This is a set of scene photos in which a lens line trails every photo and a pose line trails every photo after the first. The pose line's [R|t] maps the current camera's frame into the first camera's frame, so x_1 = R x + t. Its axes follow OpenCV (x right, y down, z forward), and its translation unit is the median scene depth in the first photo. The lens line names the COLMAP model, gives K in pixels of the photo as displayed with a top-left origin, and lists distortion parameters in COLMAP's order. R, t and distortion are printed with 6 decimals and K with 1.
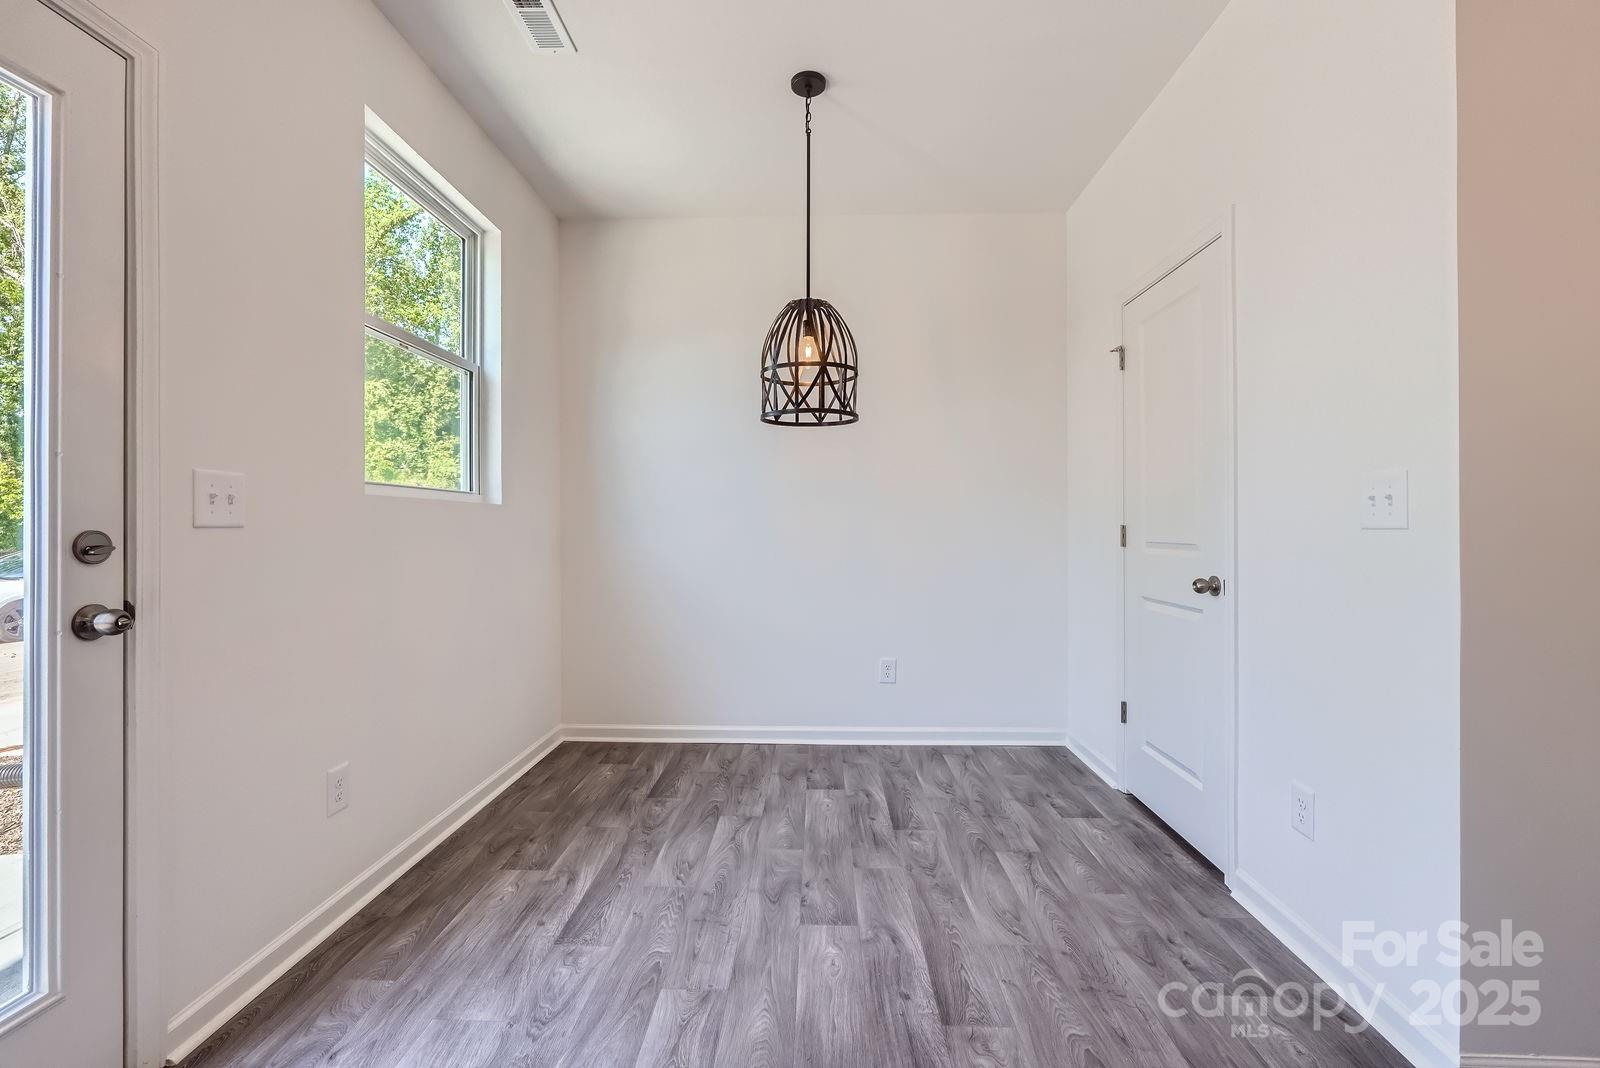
lens RADIAL K [[672.3, 0, 802.3], [0, 672.3, 518.0], [0, 0, 1]] dist [-0.017780, 0.006465]
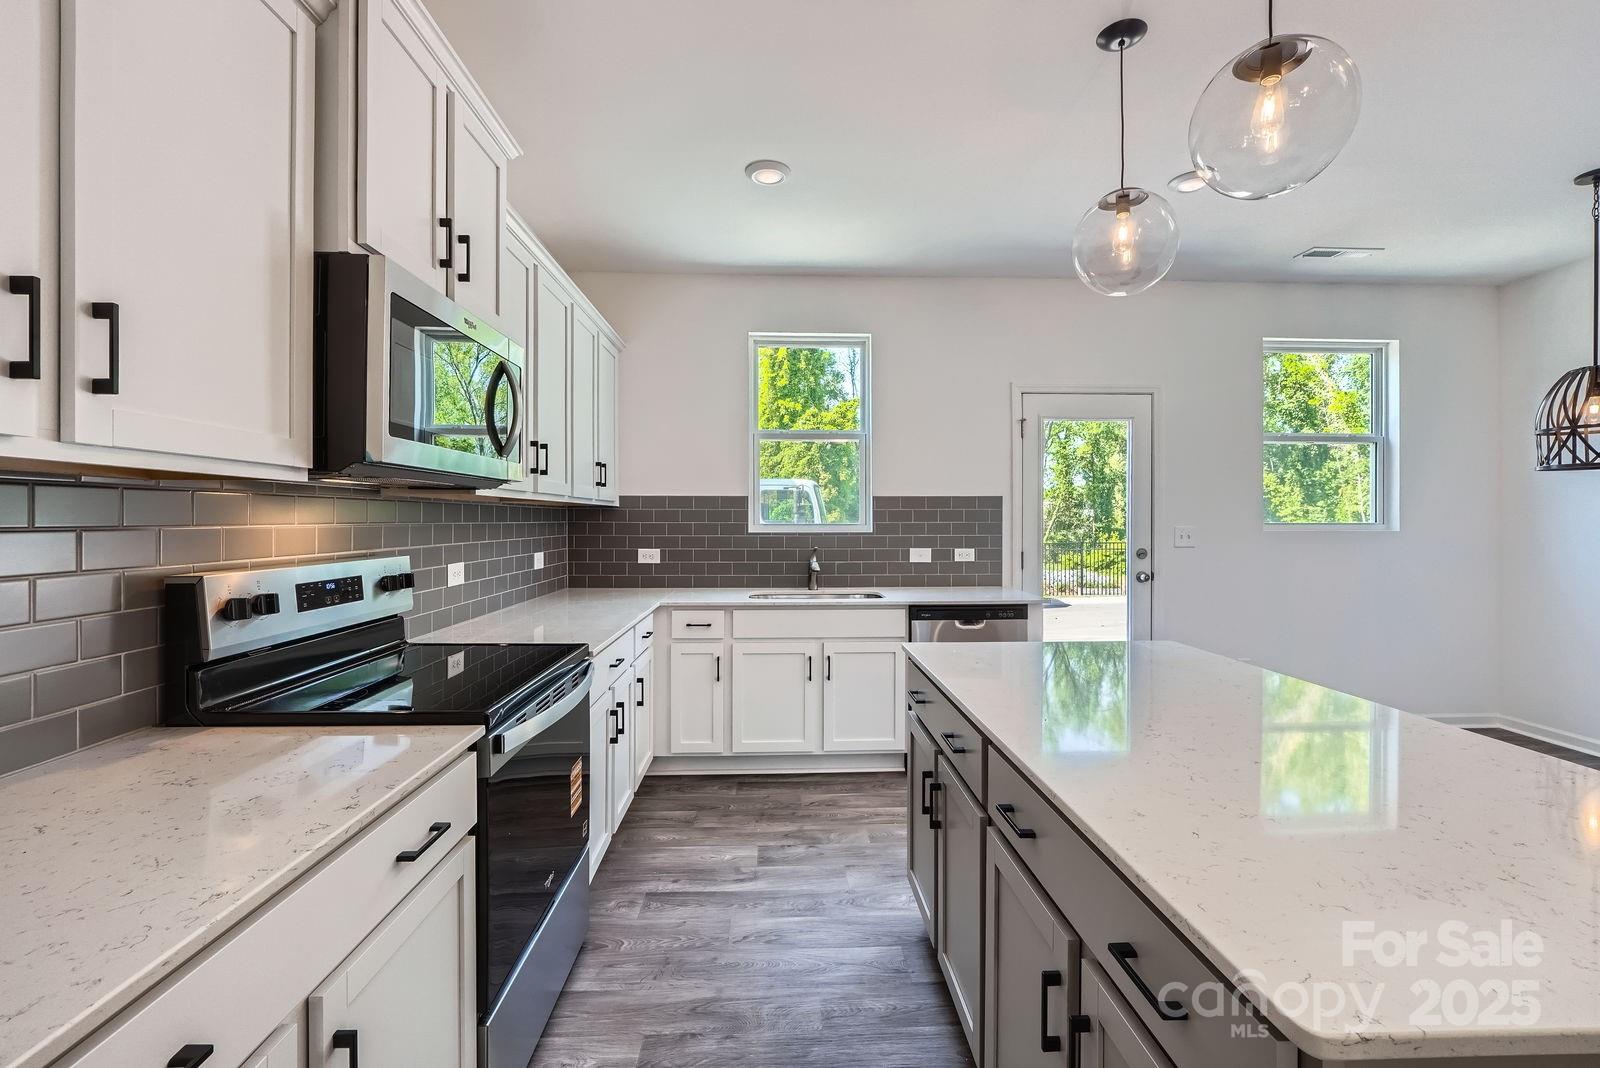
lens RADIAL K [[672.3, 0, 802.3], [0, 672.3, 518.0], [0, 0, 1]] dist [-0.017780, 0.006465]
pose [[0.070604, -0.000751, -0.997504, 1.043245], [0.009188, 0.999958, -0.000103, -0.073058], [0.997462, -0.009158, 0.070608, -0.433889]]
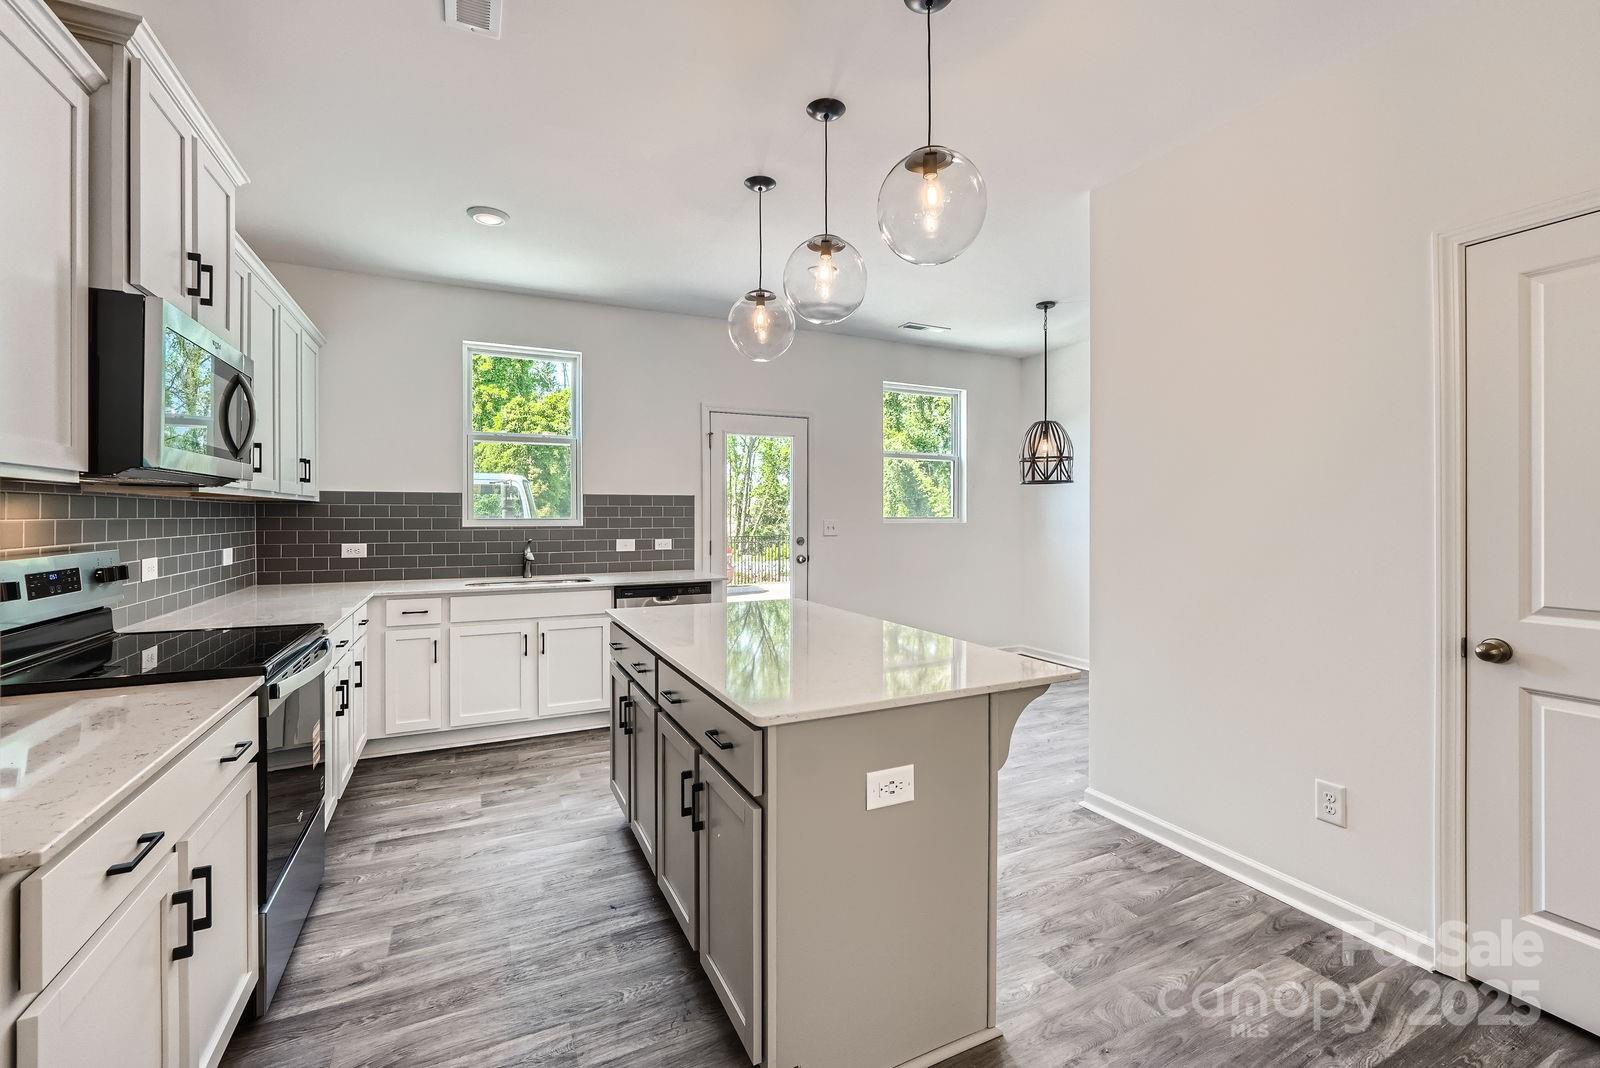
lens RADIAL K [[672.3, 0, 802.3], [0, 672.3, 518.0], [0, 0, 1]] dist [-0.017780, 0.006465]
pose [[0.468584, 0.006108, -0.883398, 1.356803], [0.007294, 0.999915, 0.010783, -0.074403], [0.883389, -0.011496, 0.468500, -0.483168]]
